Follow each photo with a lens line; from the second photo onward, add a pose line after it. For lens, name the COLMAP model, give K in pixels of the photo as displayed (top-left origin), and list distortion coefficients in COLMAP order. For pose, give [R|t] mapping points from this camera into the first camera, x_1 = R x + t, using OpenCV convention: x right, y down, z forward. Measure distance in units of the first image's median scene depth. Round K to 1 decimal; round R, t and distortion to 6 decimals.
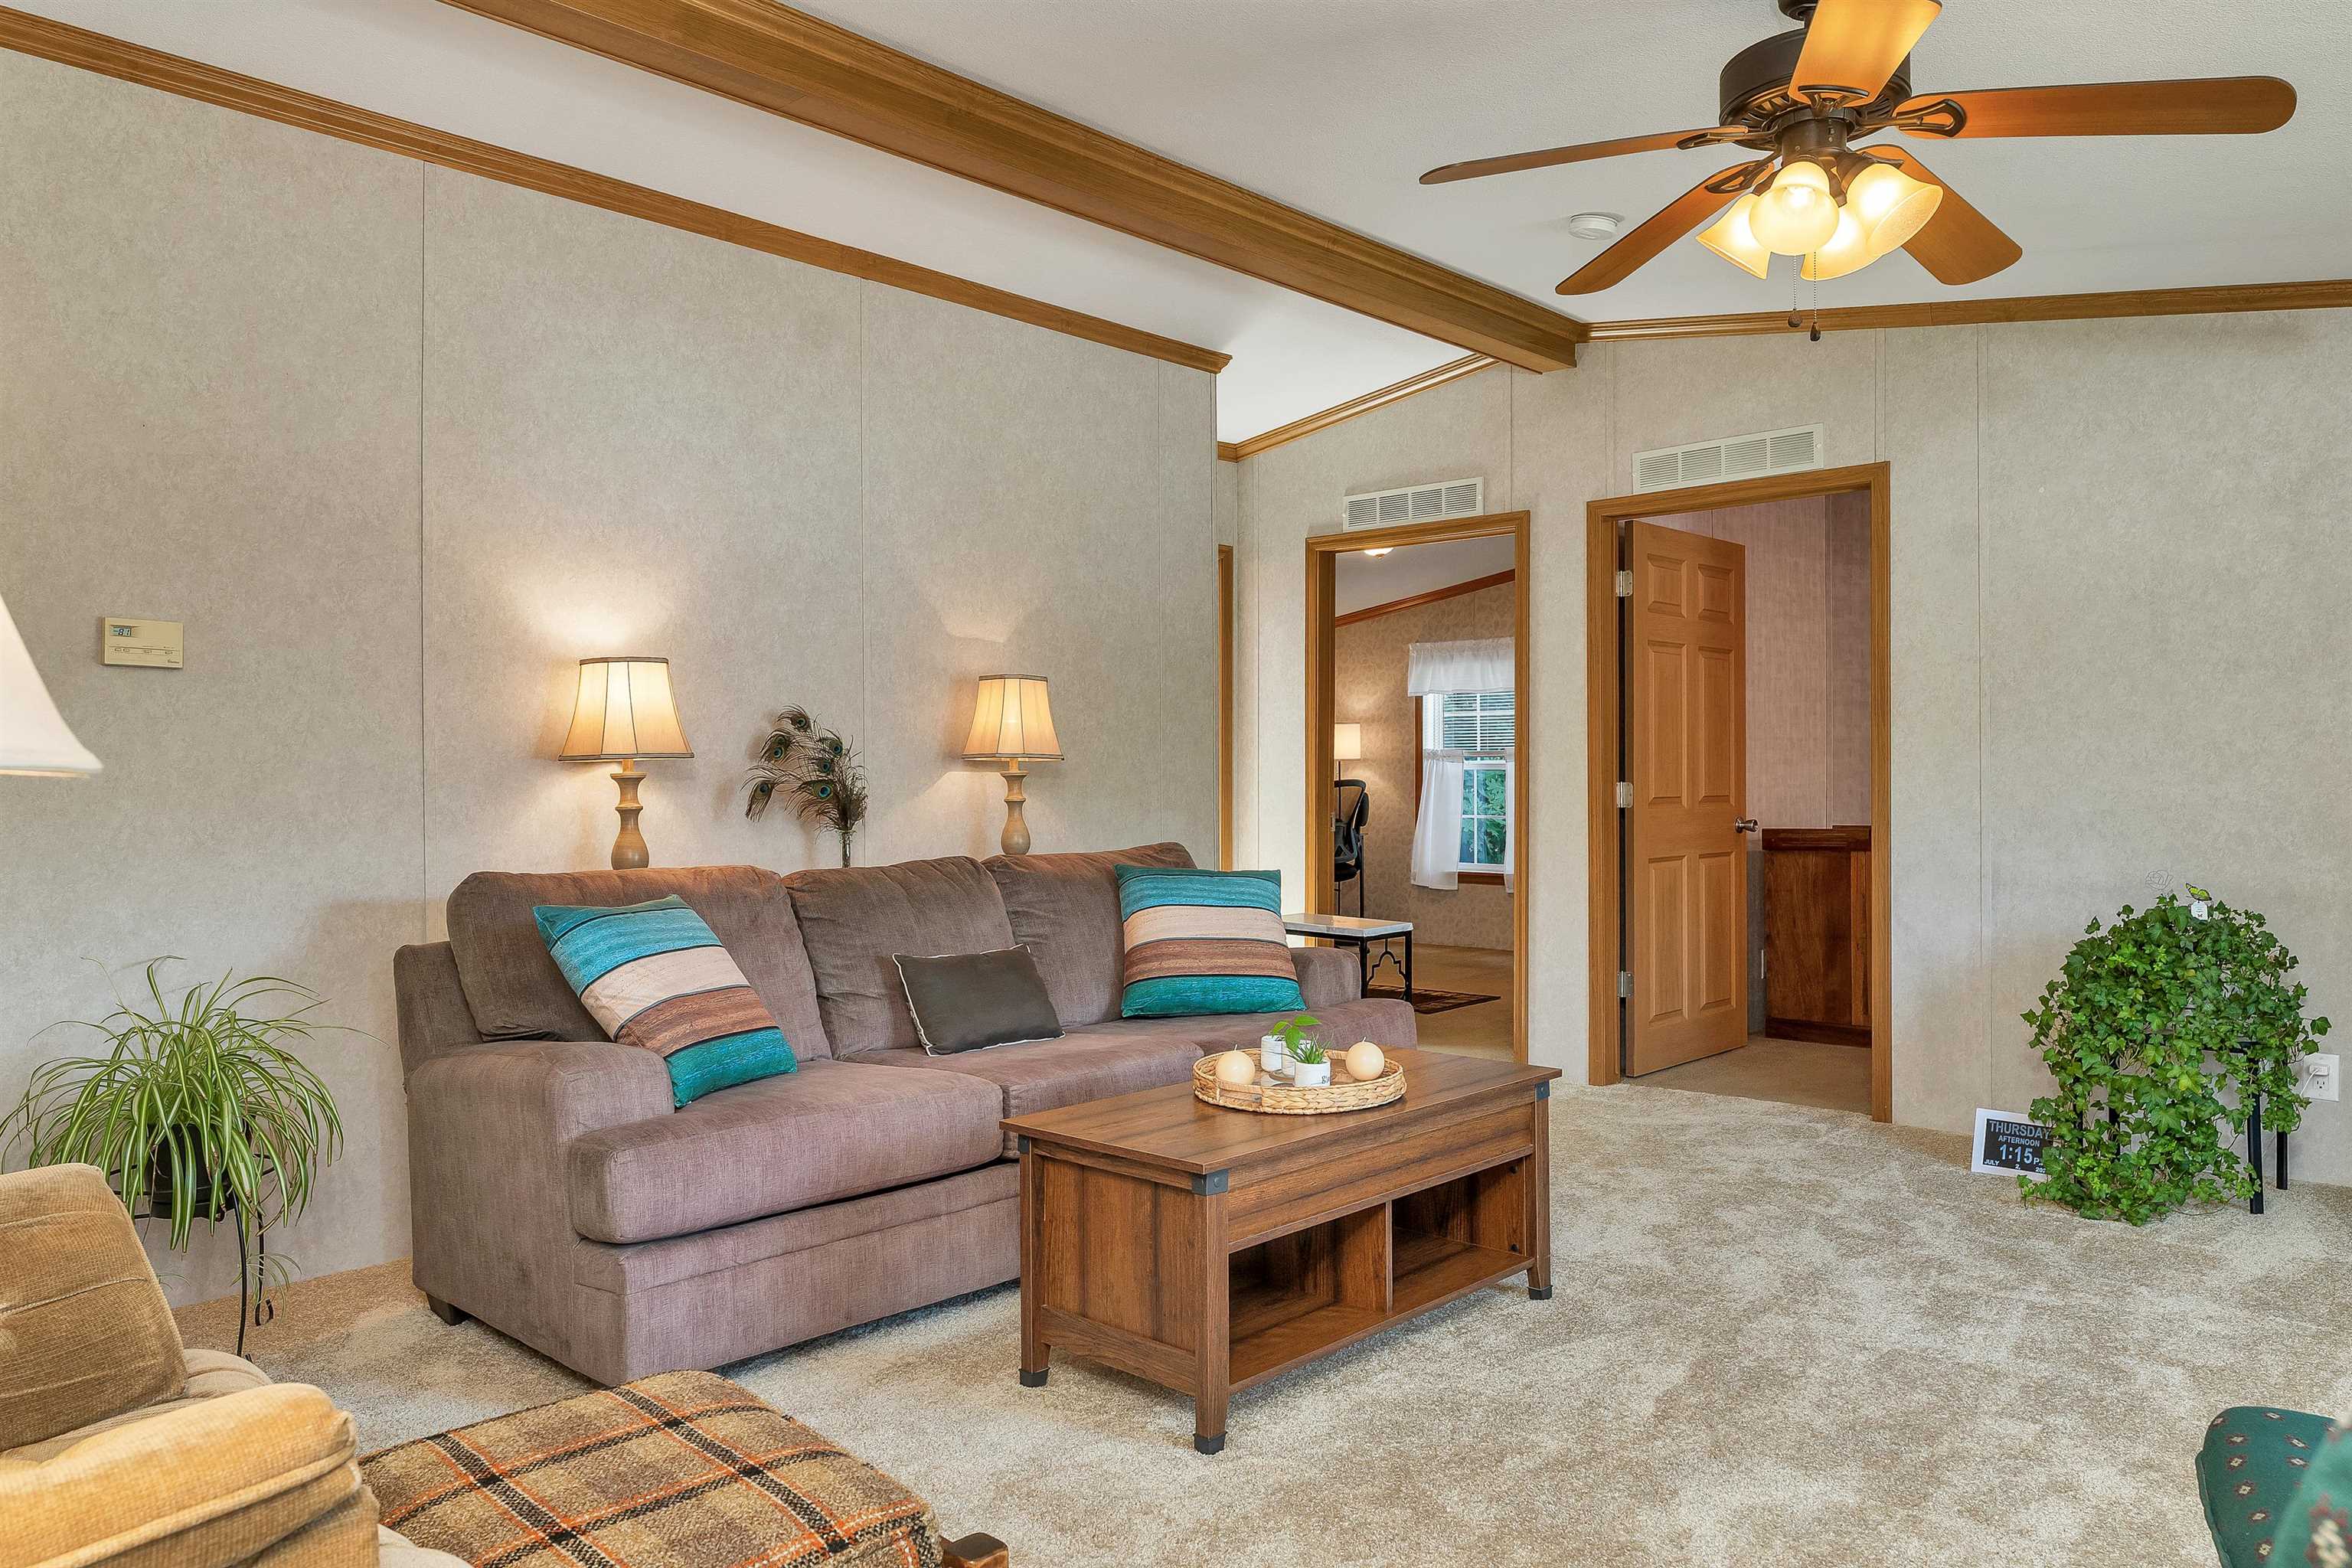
lens RADIAL K [[1611.9, 0, 1176.0], [0, 1611.9, 784.0], [0, 0, 1]] dist [-0.002720, 0.001375]
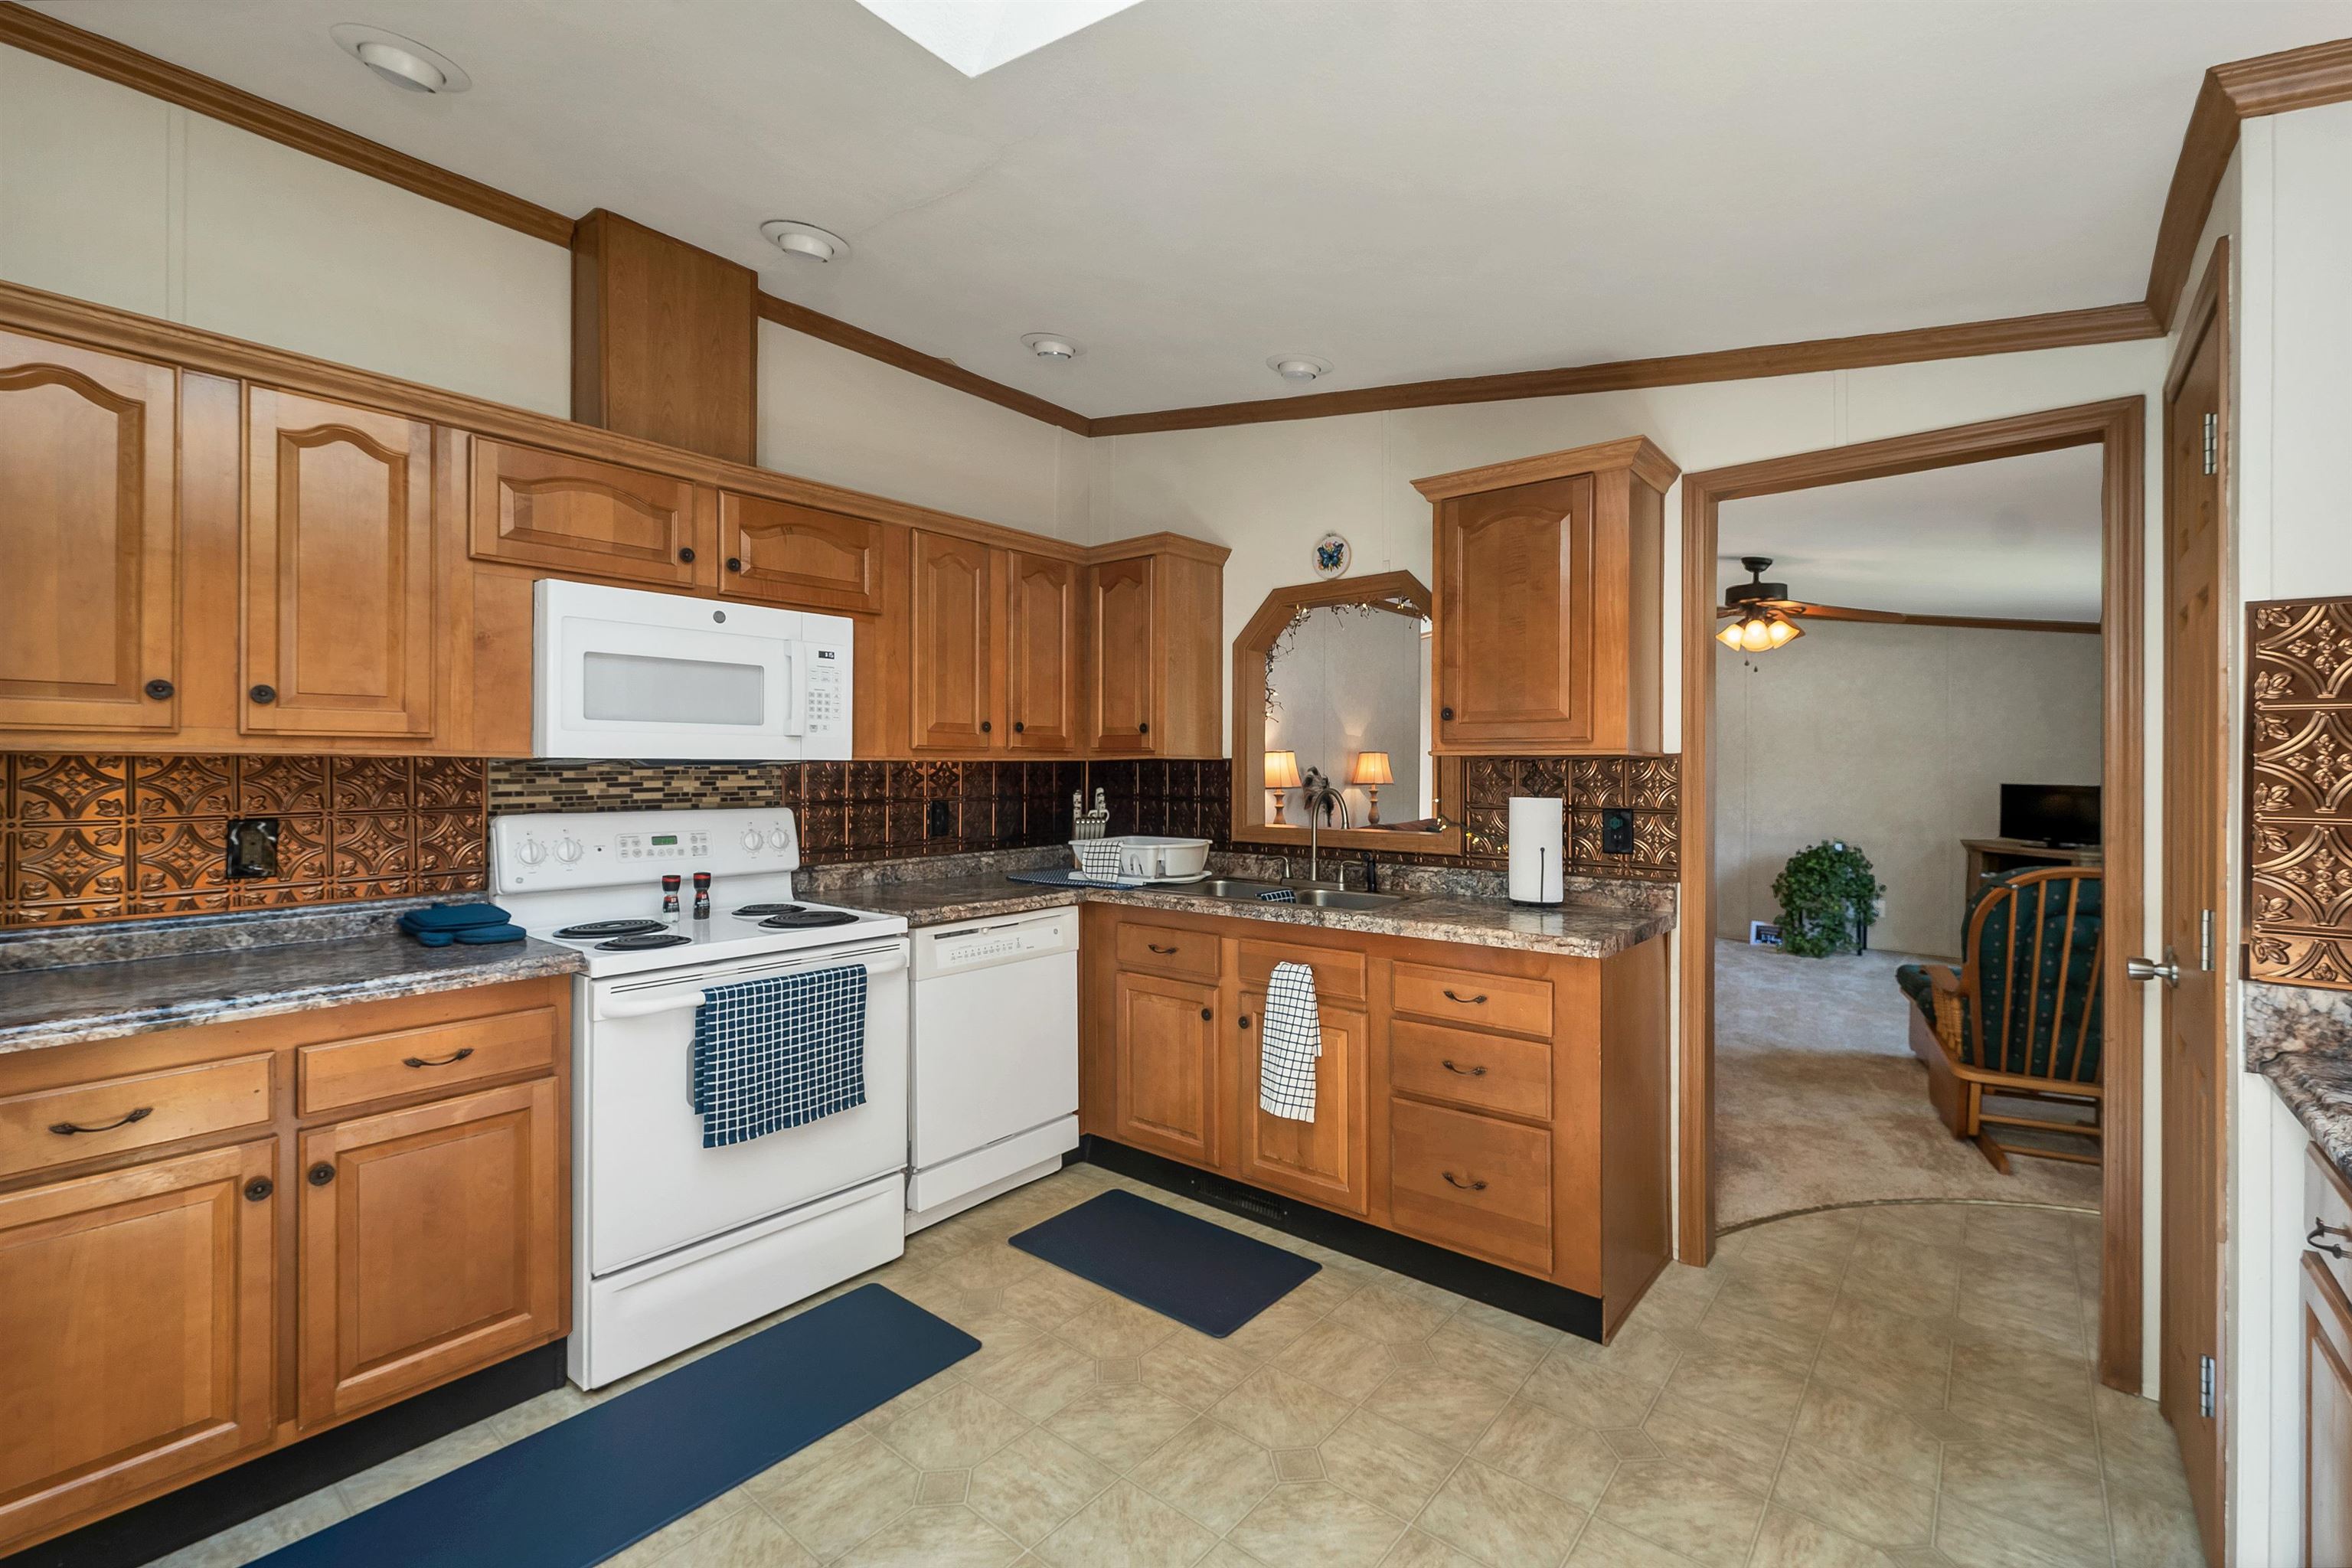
lens RADIAL K [[998.1, 0, 1186.6], [0, 998.1, 763.2], [0, 0, 1]] dist [0.002323, -0.000248]
pose [[0.997834, 0.008861, 0.065182, -0.582816], [-0.008652, 0.999956, -0.003486, -0.048192], [-0.065211, 0.002915, 0.997867, -0.623460]]
